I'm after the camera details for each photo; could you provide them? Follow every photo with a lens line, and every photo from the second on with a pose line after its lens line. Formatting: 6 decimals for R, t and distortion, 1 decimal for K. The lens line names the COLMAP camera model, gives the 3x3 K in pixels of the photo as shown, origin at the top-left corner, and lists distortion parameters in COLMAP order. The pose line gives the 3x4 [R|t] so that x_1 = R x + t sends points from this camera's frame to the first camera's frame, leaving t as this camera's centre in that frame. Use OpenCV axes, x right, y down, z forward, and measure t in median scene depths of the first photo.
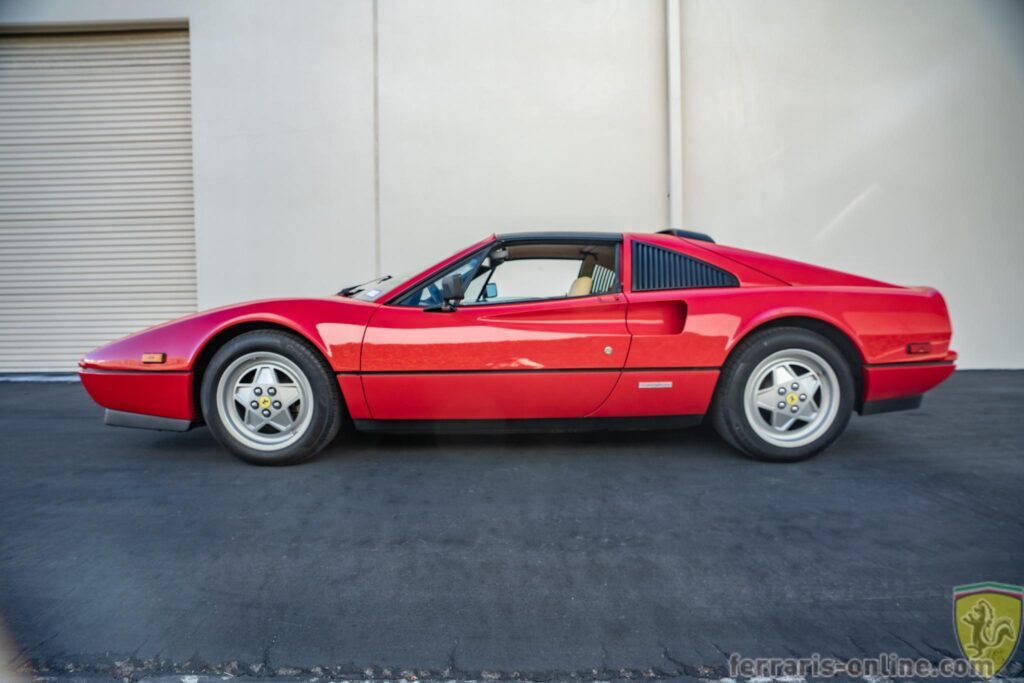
lens RADIAL K [[457.4, 0, 521.8], [0, 457.4, 353.0], [0, 0, 1]] dist [-0.040857, 0.010725]
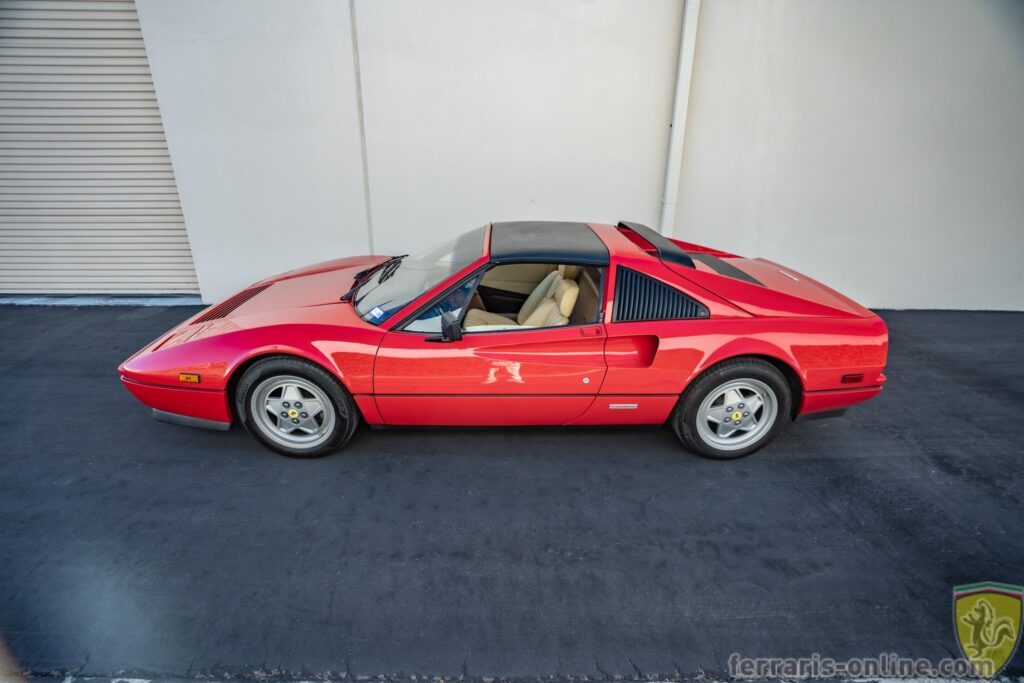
lens RADIAL K [[457.4, 0, 520.2], [0, 457.4, 357.8], [0, 0, 1]] dist [-0.040857, 0.010725]
pose [[0.999411, 0.023214, 0.025279, -0.010048], [-0.030059, 0.947519, 0.318283, -0.422454], [-0.016564, -0.318855, 0.947659, -0.084173]]
